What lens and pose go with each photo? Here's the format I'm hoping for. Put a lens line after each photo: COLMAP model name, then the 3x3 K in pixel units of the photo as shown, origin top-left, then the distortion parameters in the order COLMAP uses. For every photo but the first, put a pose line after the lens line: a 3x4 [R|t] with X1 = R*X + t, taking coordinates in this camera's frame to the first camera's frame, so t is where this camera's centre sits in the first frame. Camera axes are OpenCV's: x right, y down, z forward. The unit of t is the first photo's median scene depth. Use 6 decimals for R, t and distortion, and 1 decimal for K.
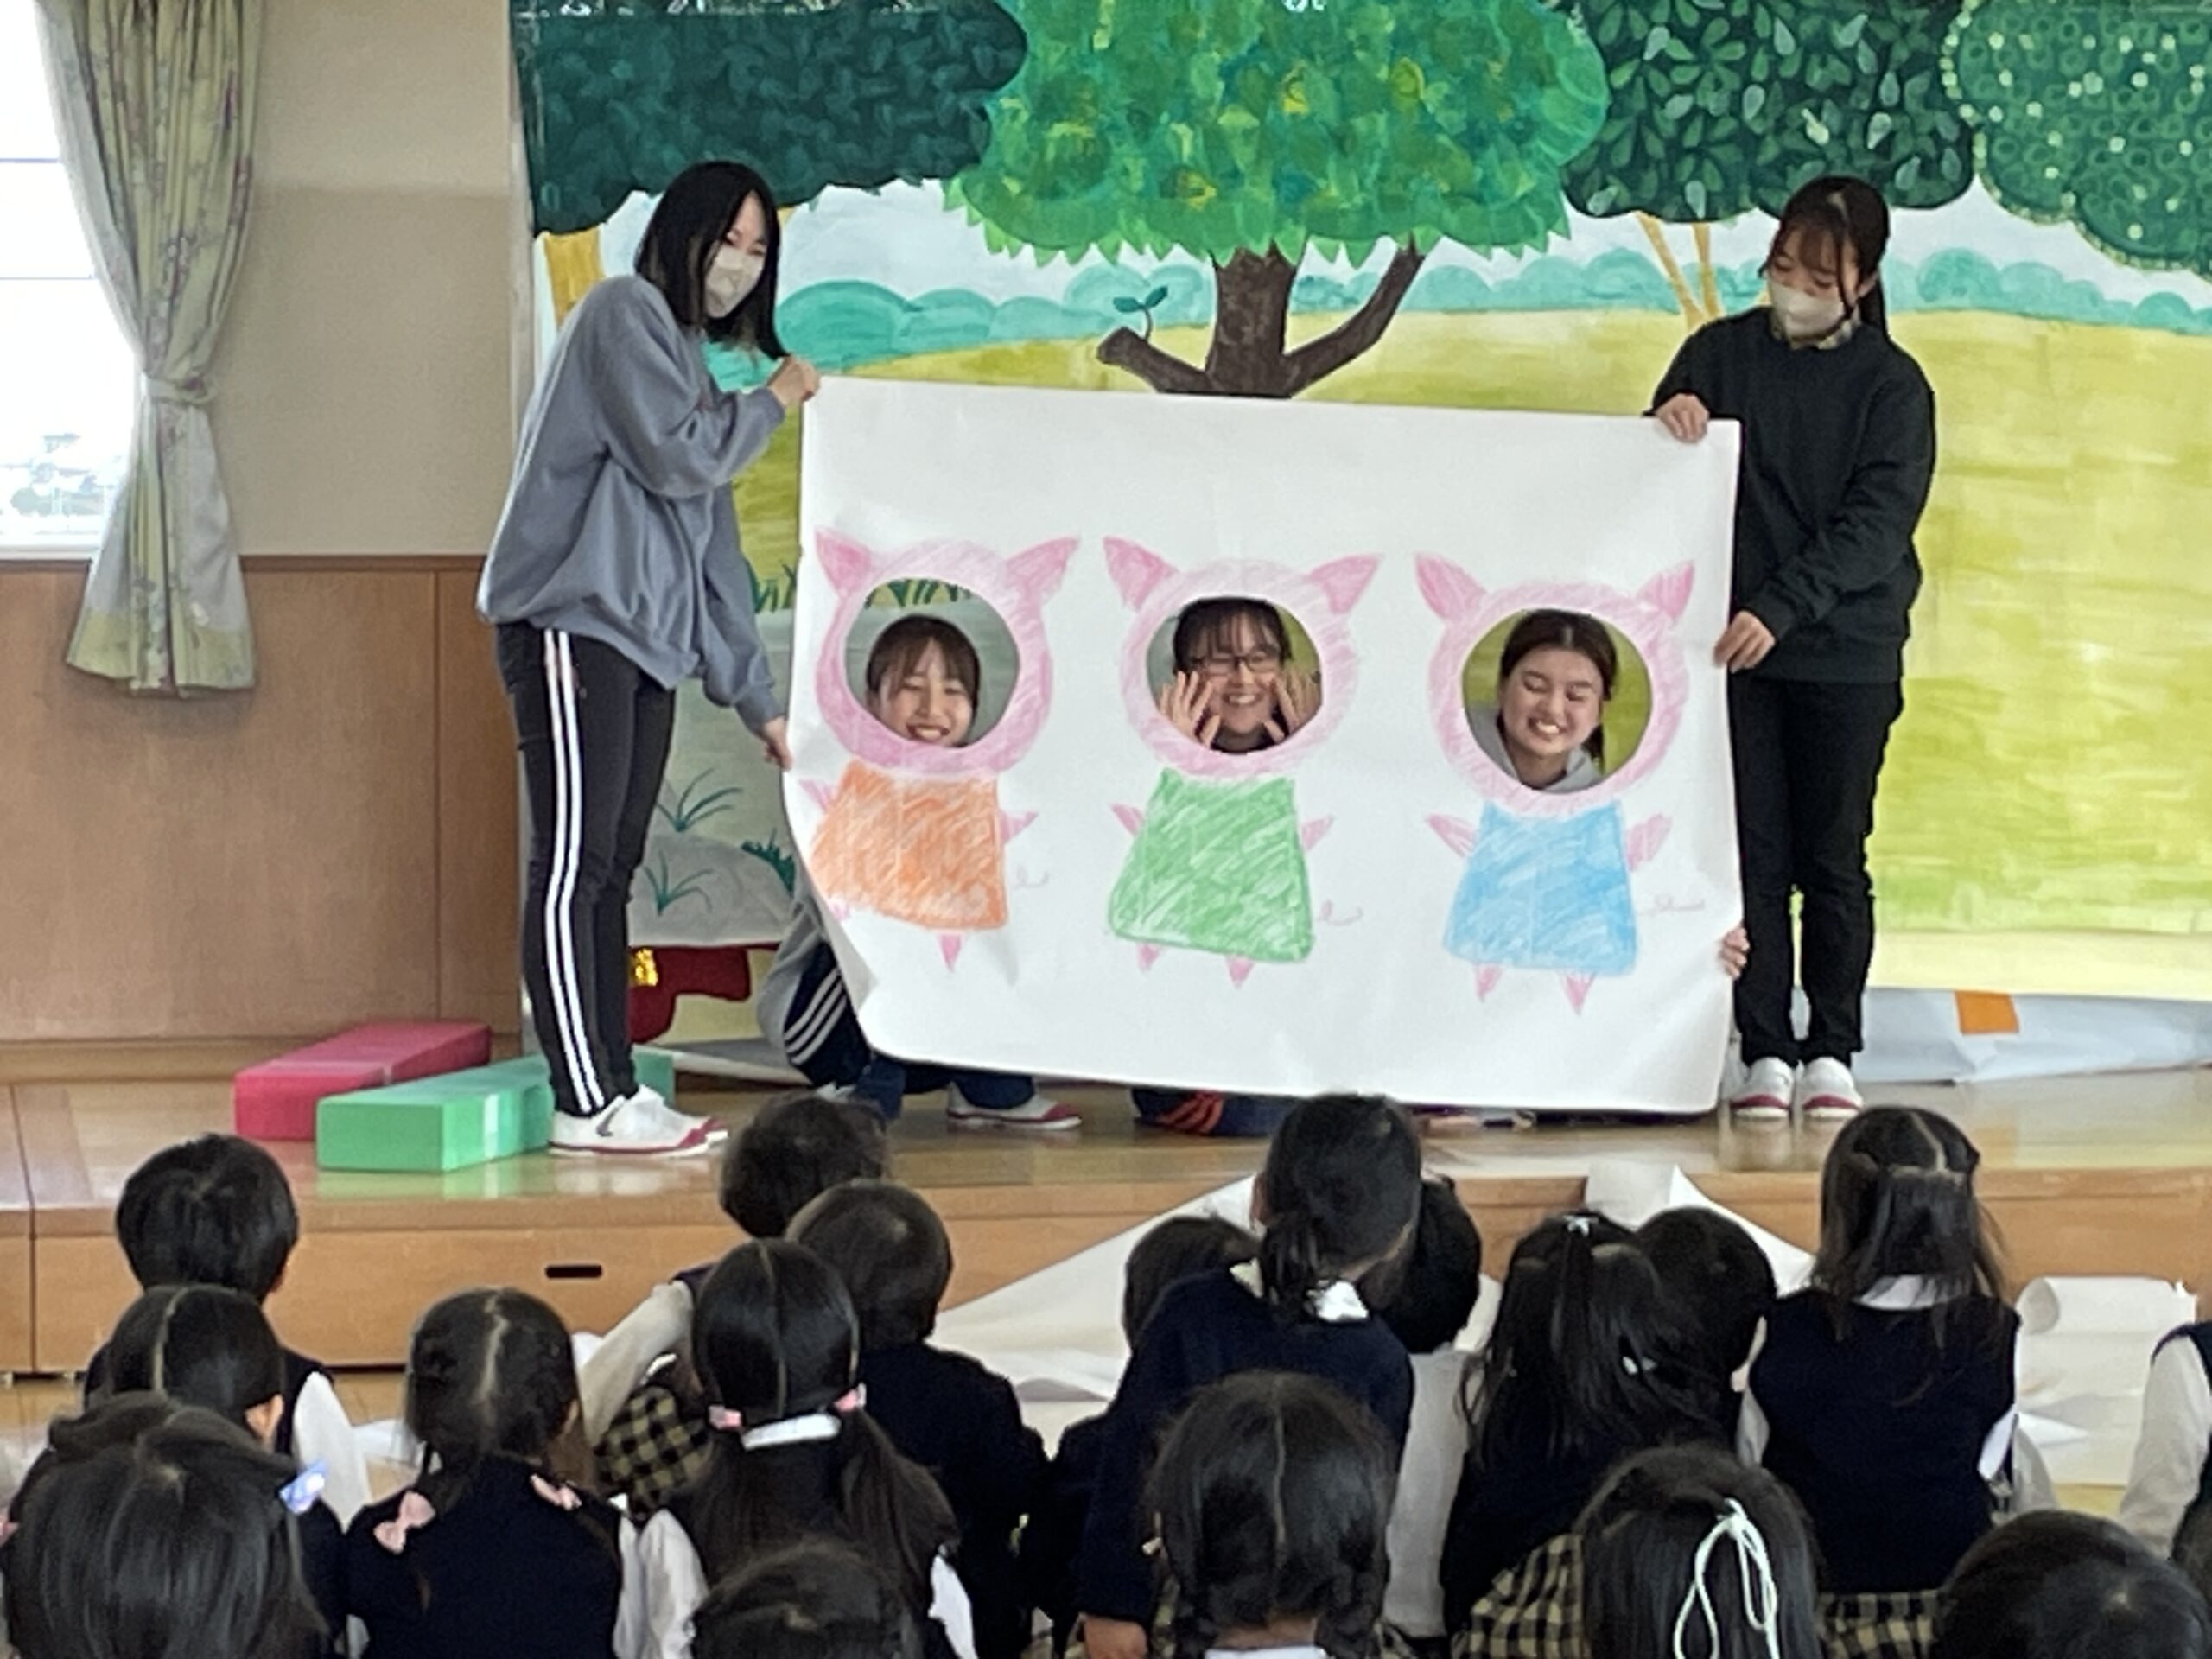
lens RADIAL K [[7585.8, 0, 1106.0], [0, 7585.8, 829.5], [0, 0, 1]] dist [0.070712, 0.118226]
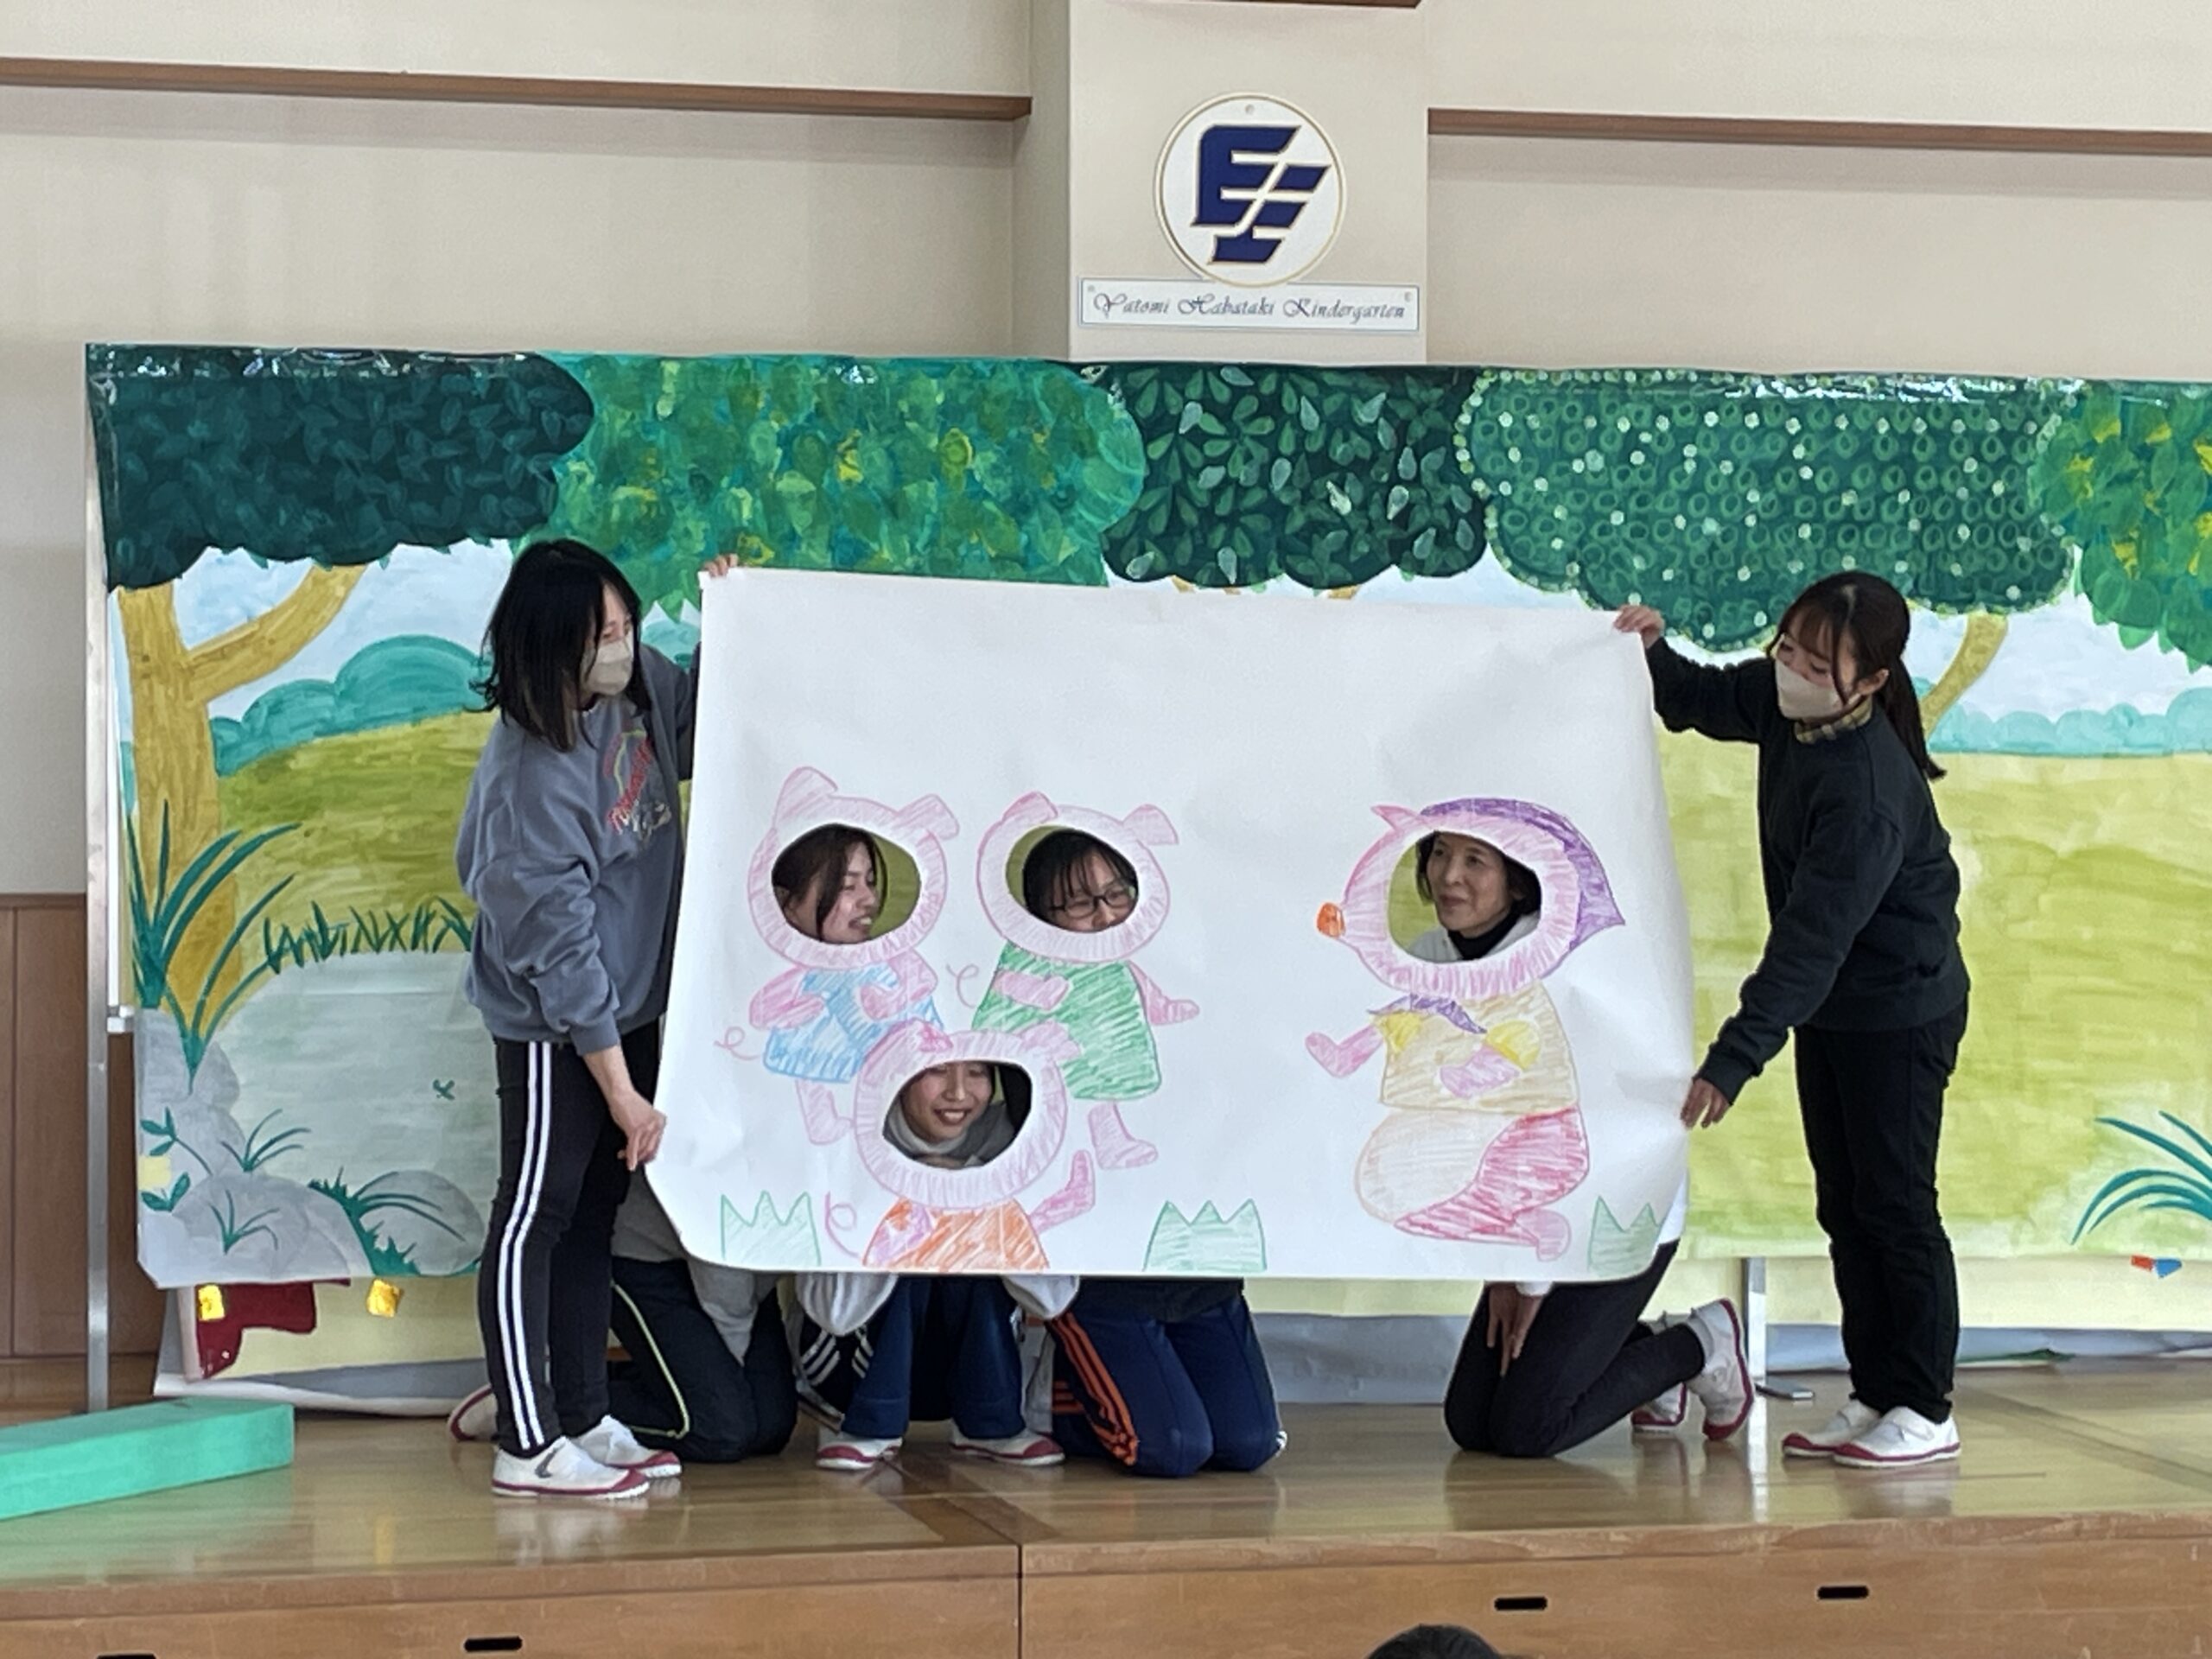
lens RADIAL K [[5569.3, 0, 1103.6], [0, 5569.3, 763.1], [0, 0, 1]] dist [0.121414, 0.398232]
pose [[0.995636, 0.005952, 0.093130, -0.011513], [-0.001634, 0.998923, -0.046366, -0.019528], [-0.093306, 0.046012, 0.994574, 0.231967]]
